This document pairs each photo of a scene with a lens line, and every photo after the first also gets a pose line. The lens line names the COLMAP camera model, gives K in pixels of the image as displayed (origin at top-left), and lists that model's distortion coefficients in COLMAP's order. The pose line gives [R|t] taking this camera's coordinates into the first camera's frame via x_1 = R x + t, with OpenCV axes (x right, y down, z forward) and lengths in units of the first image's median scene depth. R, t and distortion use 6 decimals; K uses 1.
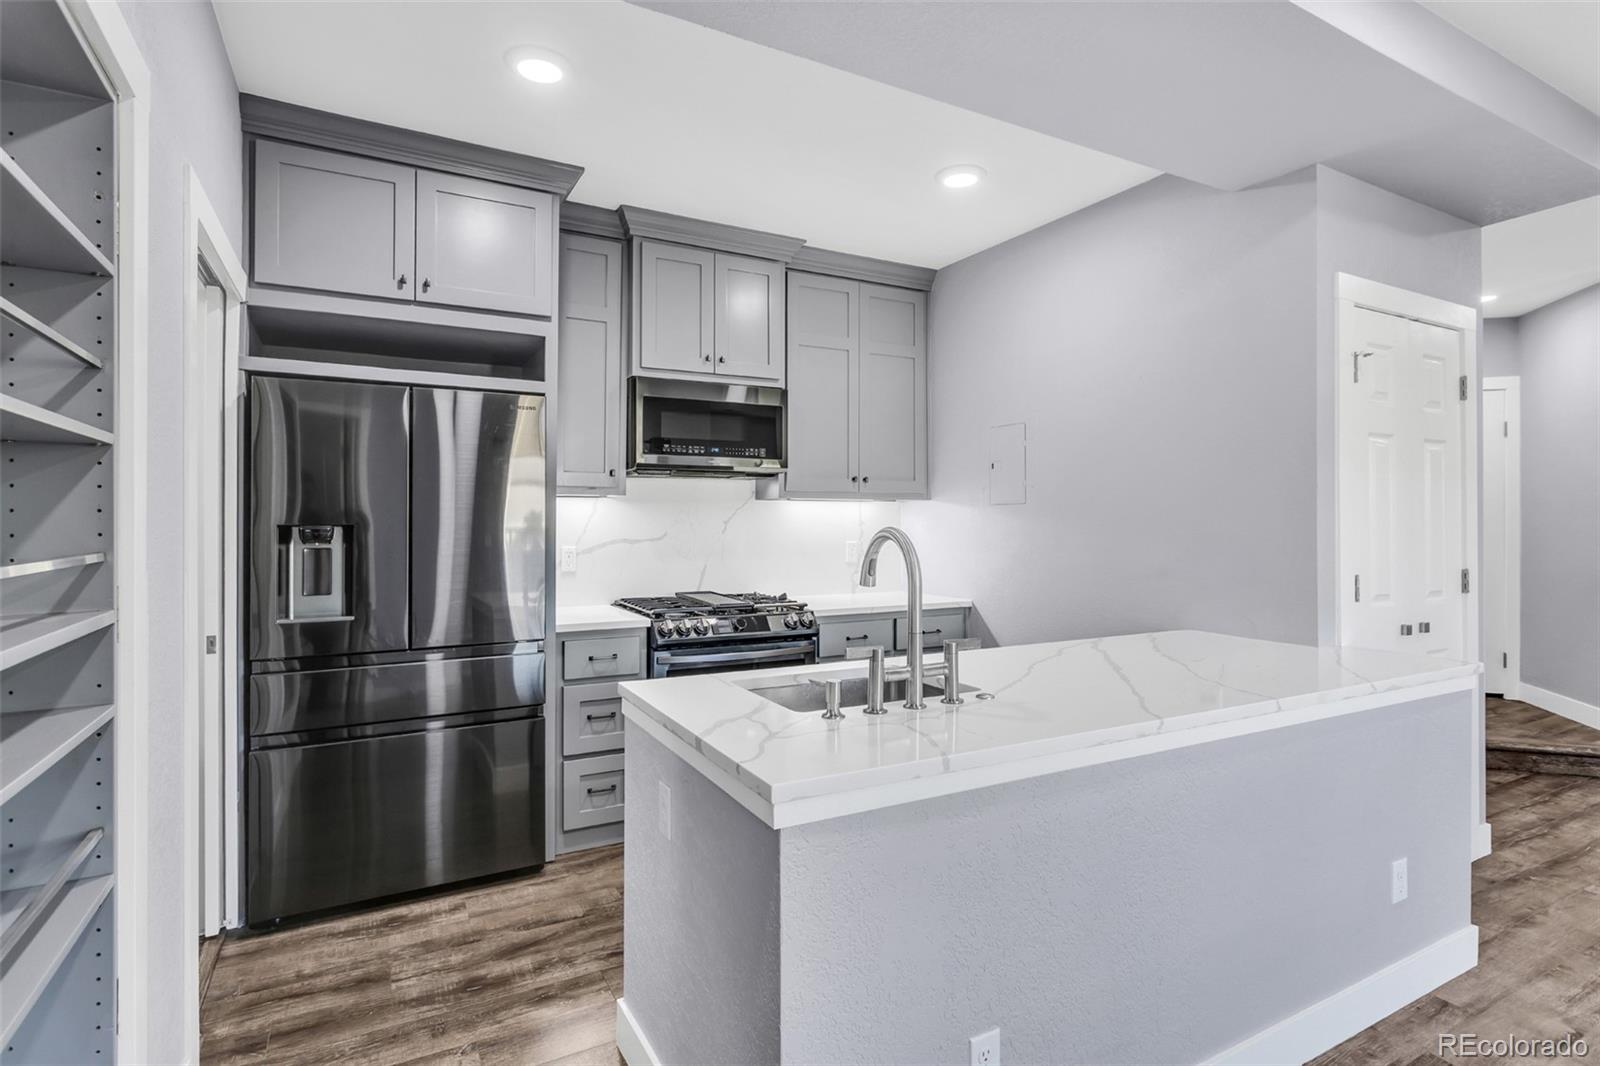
lens RADIAL K [[802.3, 0, 798.4], [0, 802.3, 518.2], [0, 0, 1]] dist [0.001149, 0.000445]
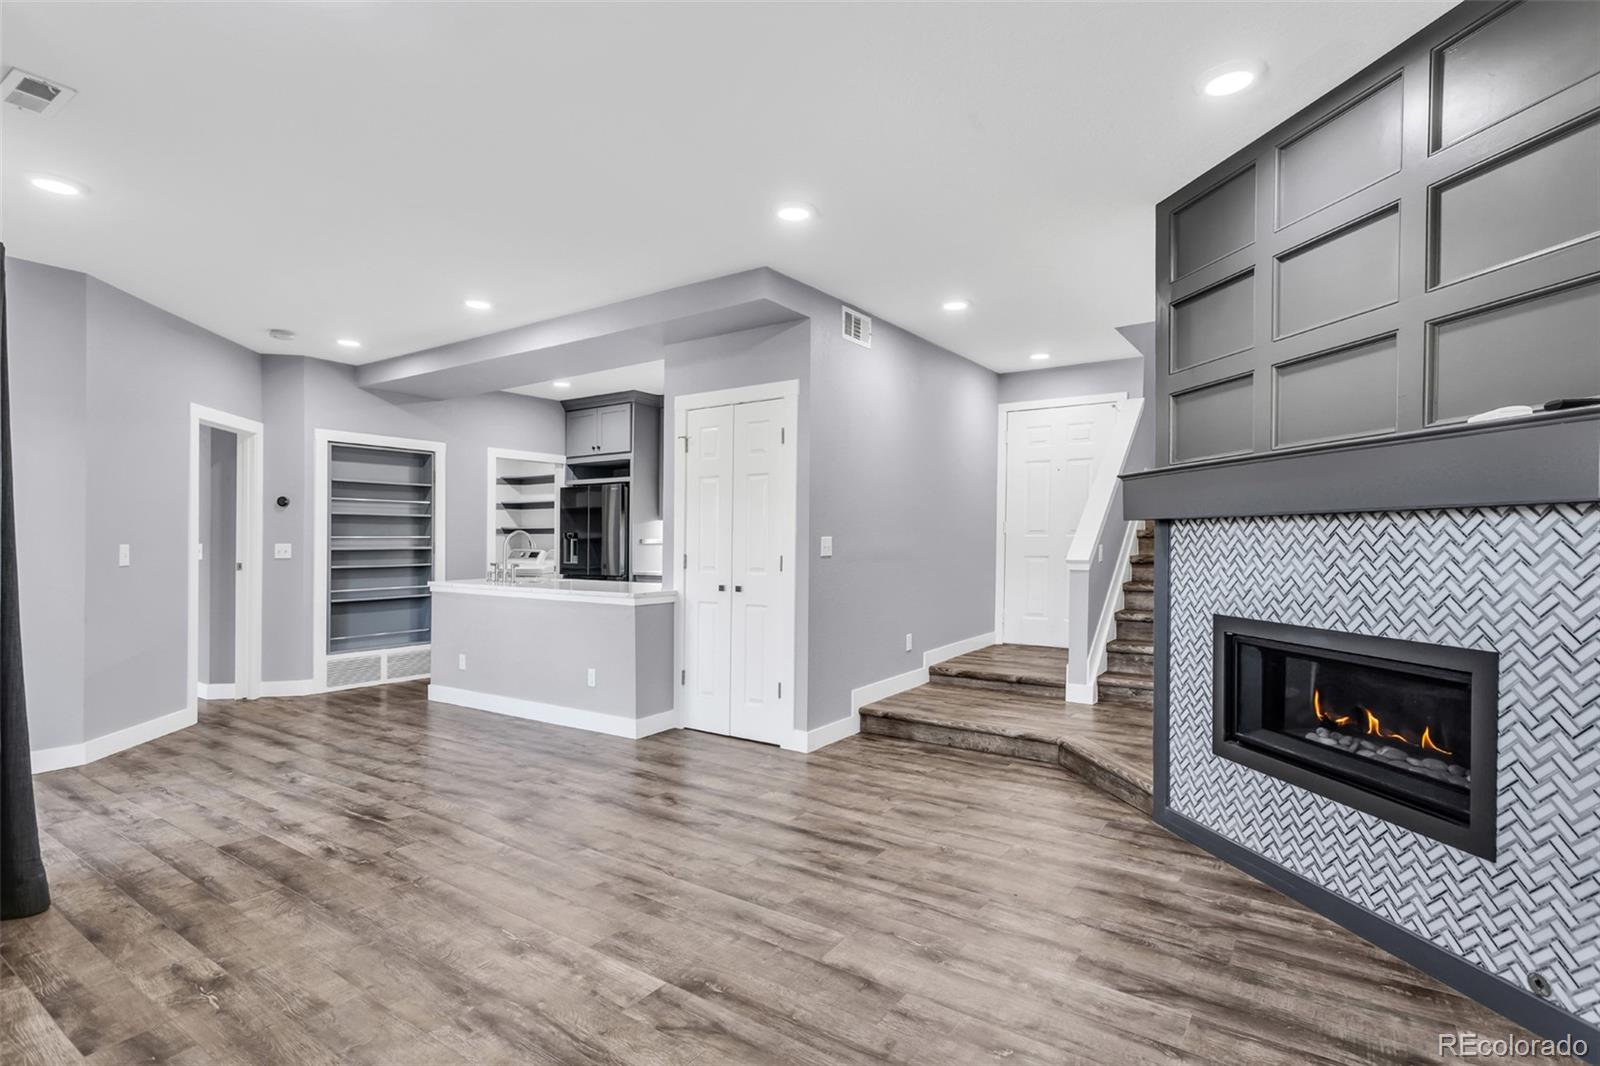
lens RADIAL K [[795.2, 0, 798.9], [0, 795.2, 535.6], [0, 0, 1]] dist [0.001943, 0.000925]
pose [[0.439907, -0.004898, -0.898030, 1.888540], [0.001424, 0.999988, -0.004756, 0.026298], [0.898042, 0.000813, 0.439908, 0.318178]]
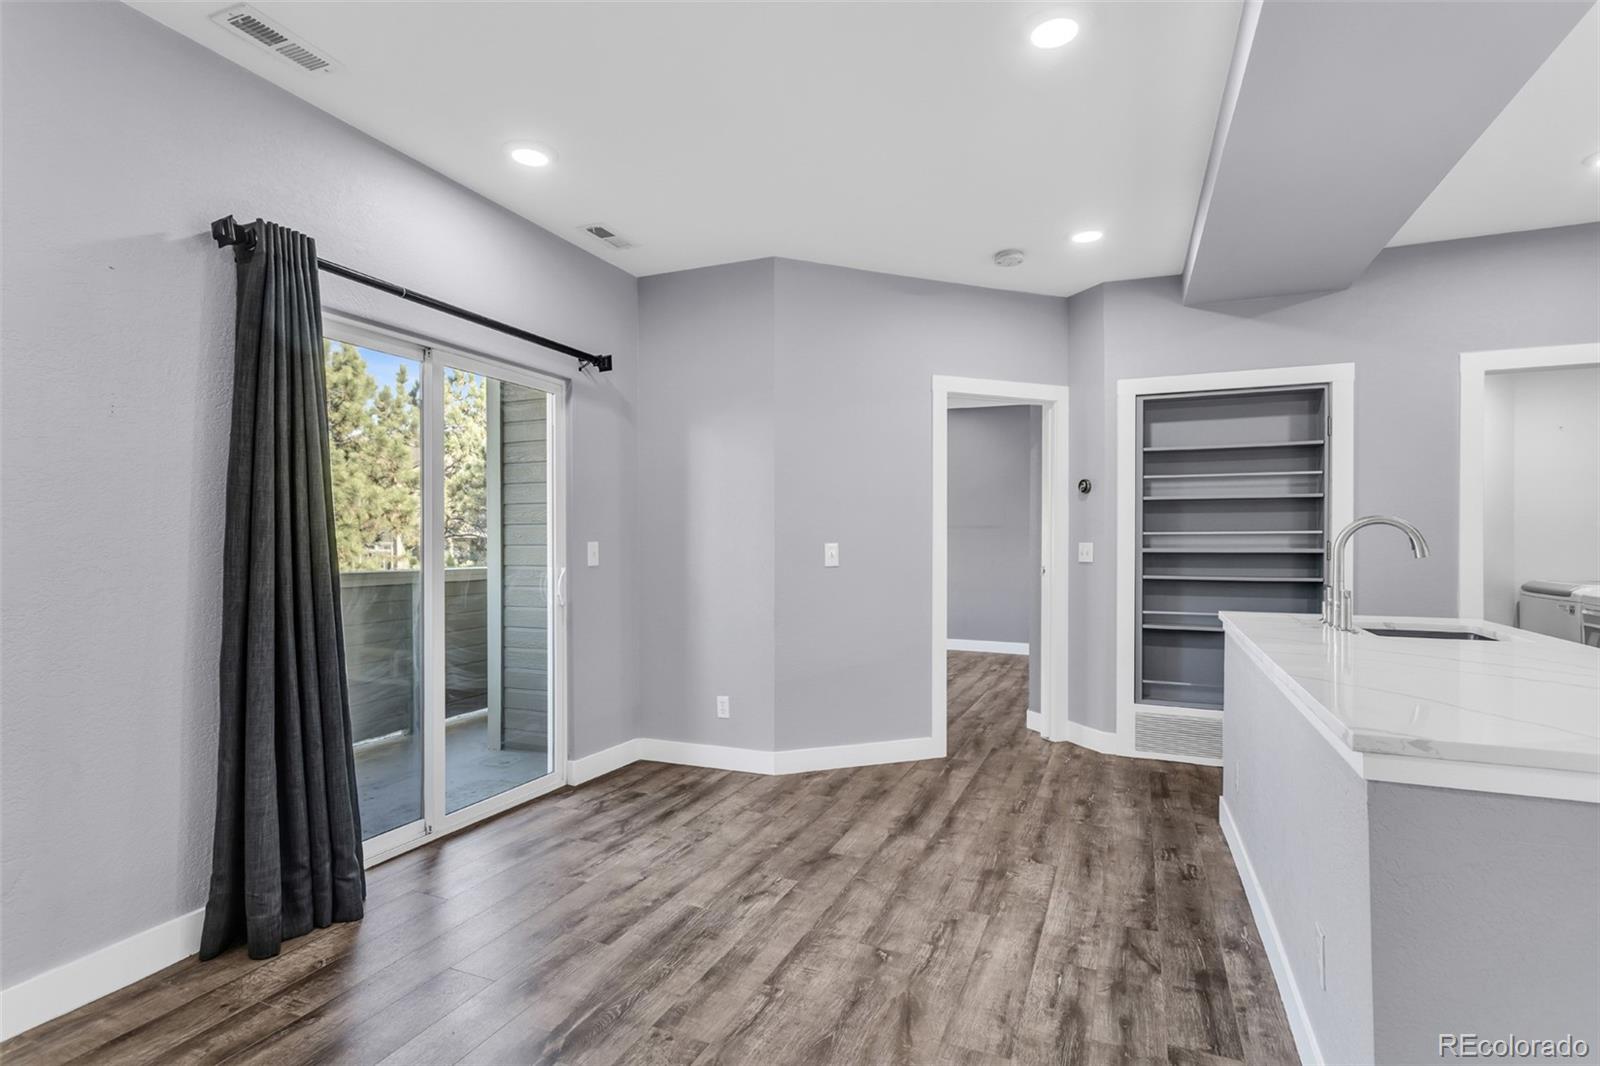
lens RADIAL K [[777.0, 0, 800.0], [0, 777.0, 533.0], [0, 0, 1]] dist [0.025874, 0.000183]
pose [[-0.781613, -0.006039, -0.623734, 0.982555], [0.001242, 0.999936, -0.011237, 0.032123], [0.623762, -0.009558, -0.781556, 0.781348]]
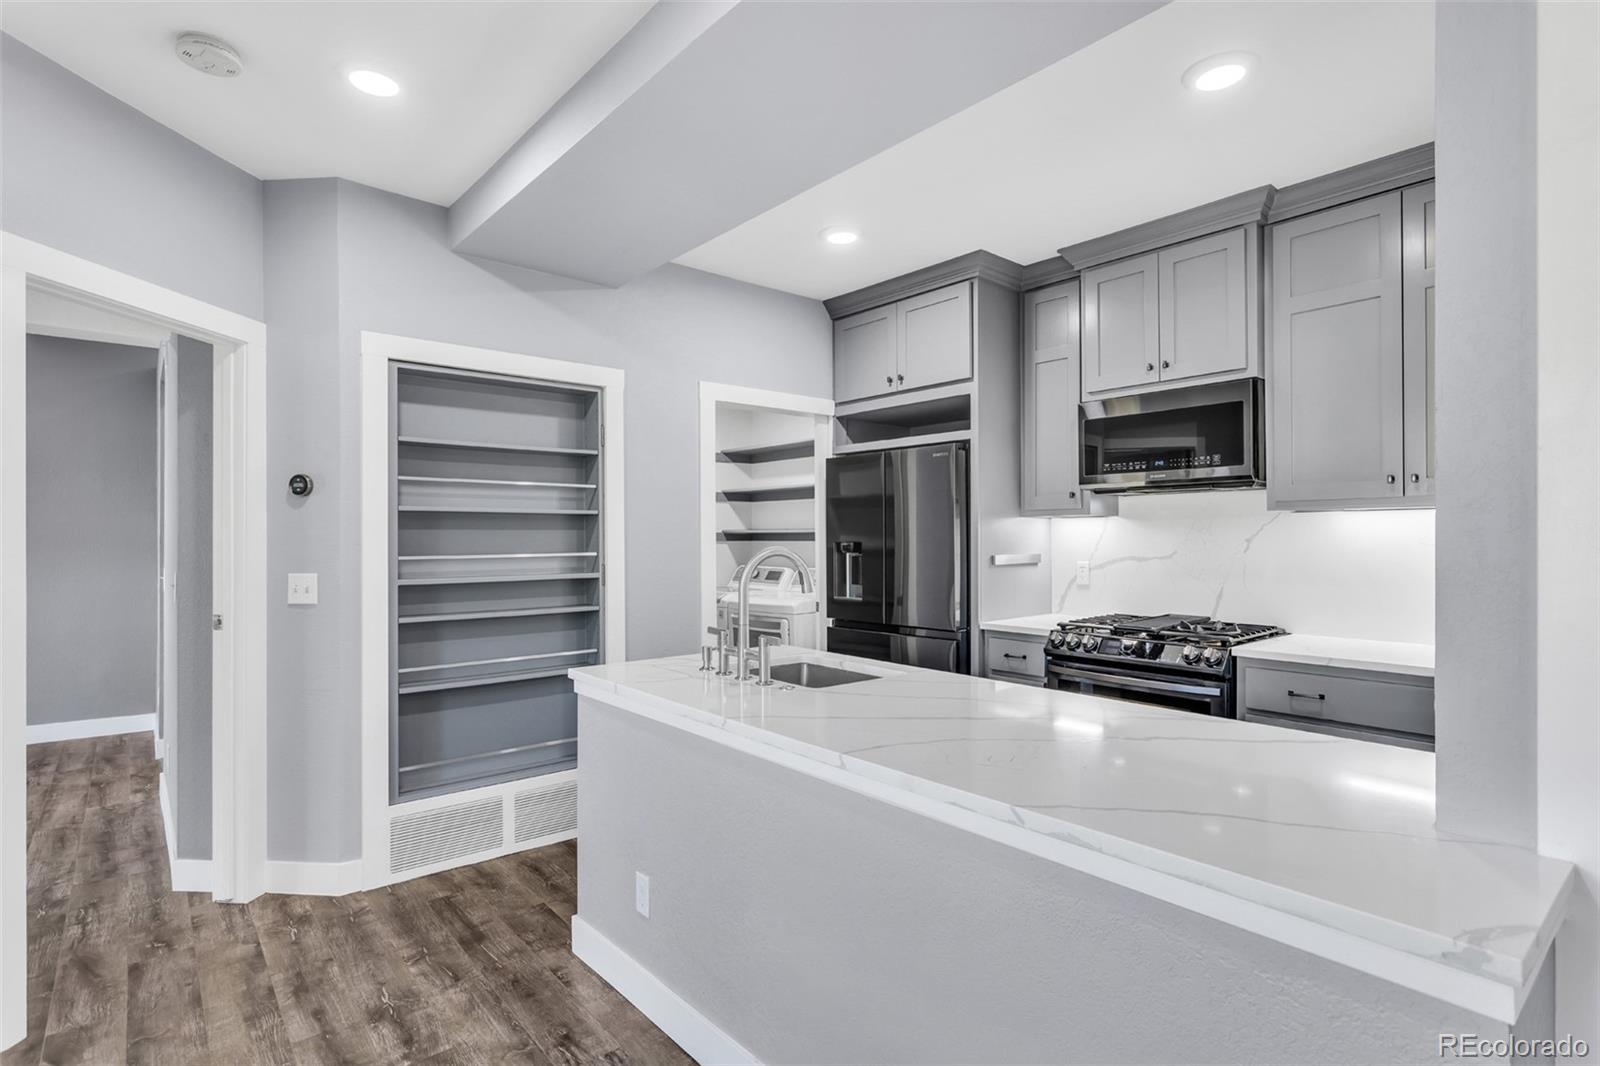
lens RADIAL K [[795.2, 0, 798.9], [0, 795.2, 535.6], [0, 0, 1]] dist [0.001943, 0.000925]
pose [[0.201945, -0.001945, -0.979395, 0.740921], [0.005523, 0.999984, -0.000847, -0.002187], [0.979381, -0.005238, 0.201953, 0.413496]]
